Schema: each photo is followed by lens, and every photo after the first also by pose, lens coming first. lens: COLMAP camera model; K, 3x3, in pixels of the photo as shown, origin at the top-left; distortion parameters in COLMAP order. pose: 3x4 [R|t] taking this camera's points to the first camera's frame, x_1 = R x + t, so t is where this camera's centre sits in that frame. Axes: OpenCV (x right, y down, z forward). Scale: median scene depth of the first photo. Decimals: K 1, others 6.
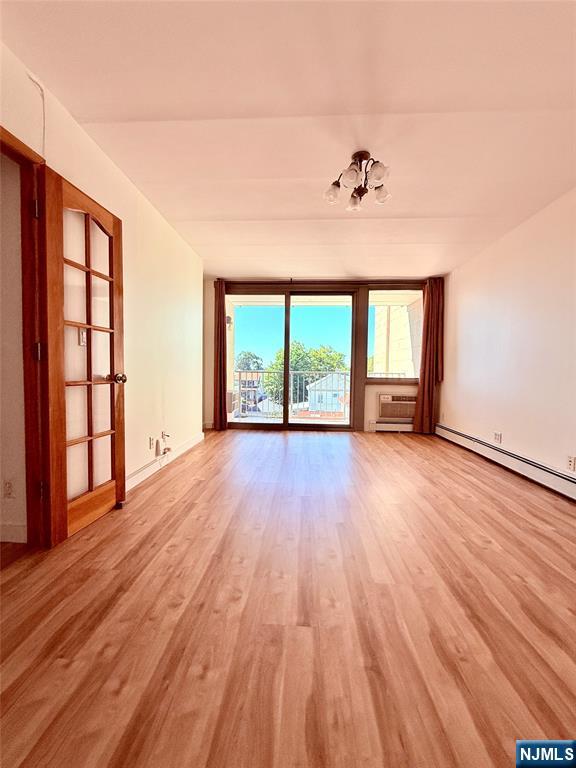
lens RADIAL K [[305.5, 0, 287.8], [0, 305.5, 381.5], [0, 0, 1]] dist [-0.002566, 0.000960]
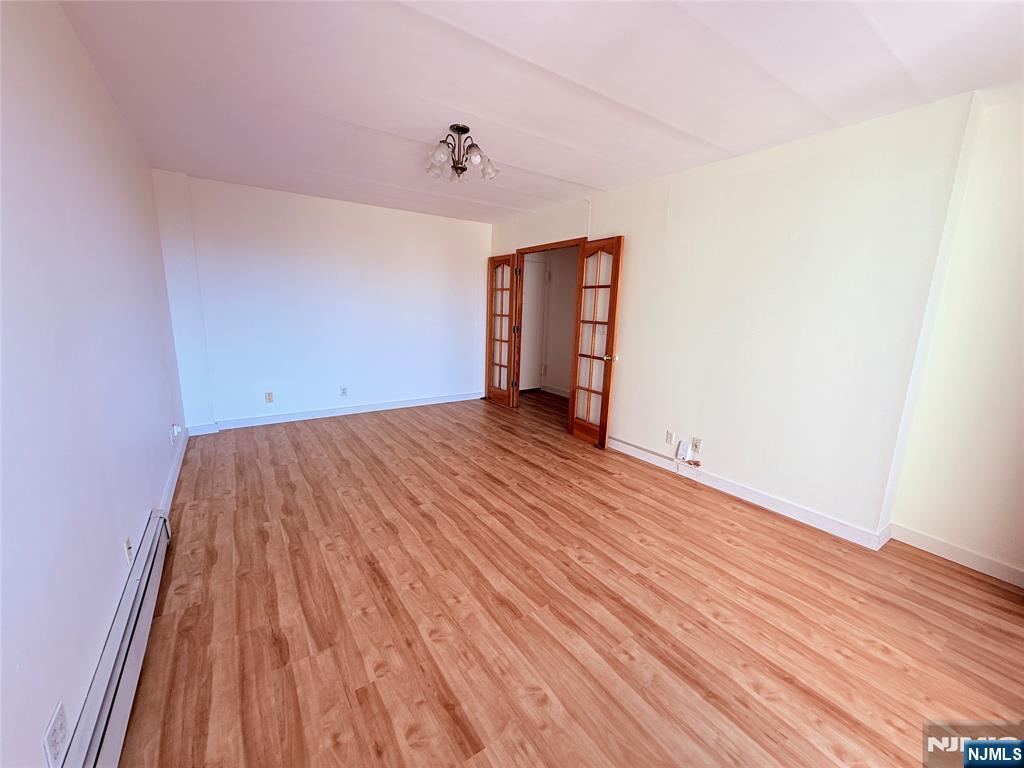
lens RADIAL K [[407.4, 0, 510.6], [0, 407.4, 387.5], [0, 0, 1]] dist [-0.002566, 0.000960]
pose [[-0.792846, 0.081677, -0.603923, 0.764116], [-0.064918, 0.974020, 0.216957, -0.211398], [0.605954, 0.211219, -0.766946, 1.825894]]
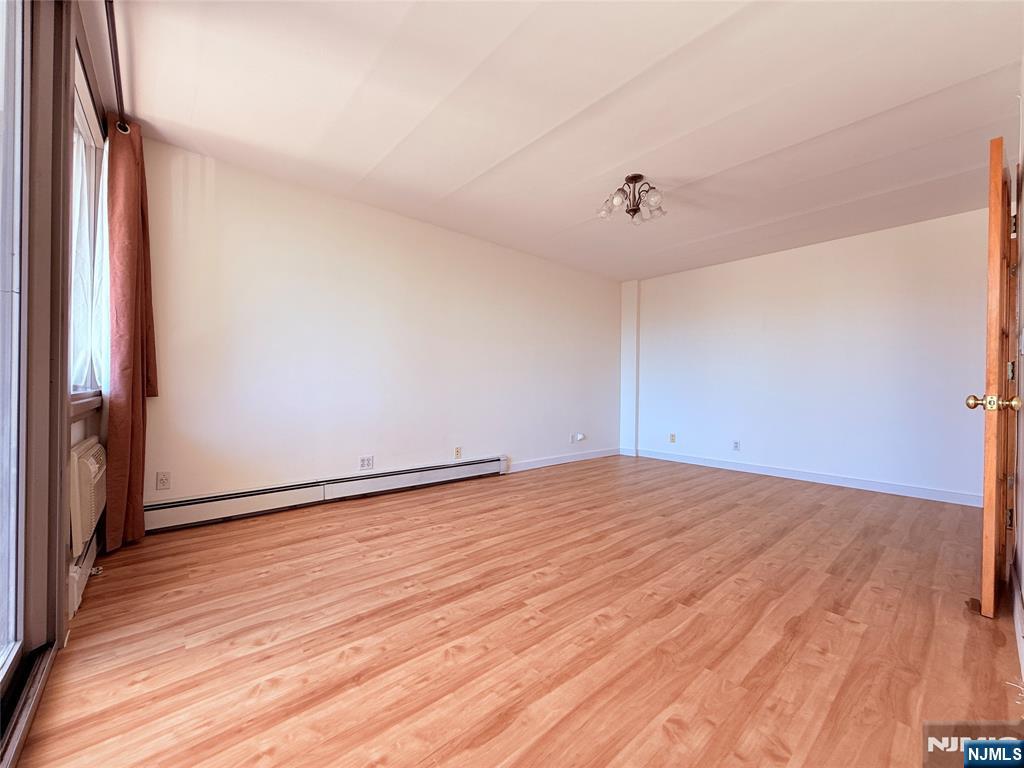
lens RADIAL K [[407.4, 0, 507.5], [0, 407.4, 385.7], [0, 0, 1]] dist [-0.002566, 0.000960]
pose [[-0.690770, -0.023581, 0.722690, -0.403362], [0.002622, 0.999380, 0.035116, -0.064095], [-0.723070, 0.026152, -0.690279, 1.911828]]
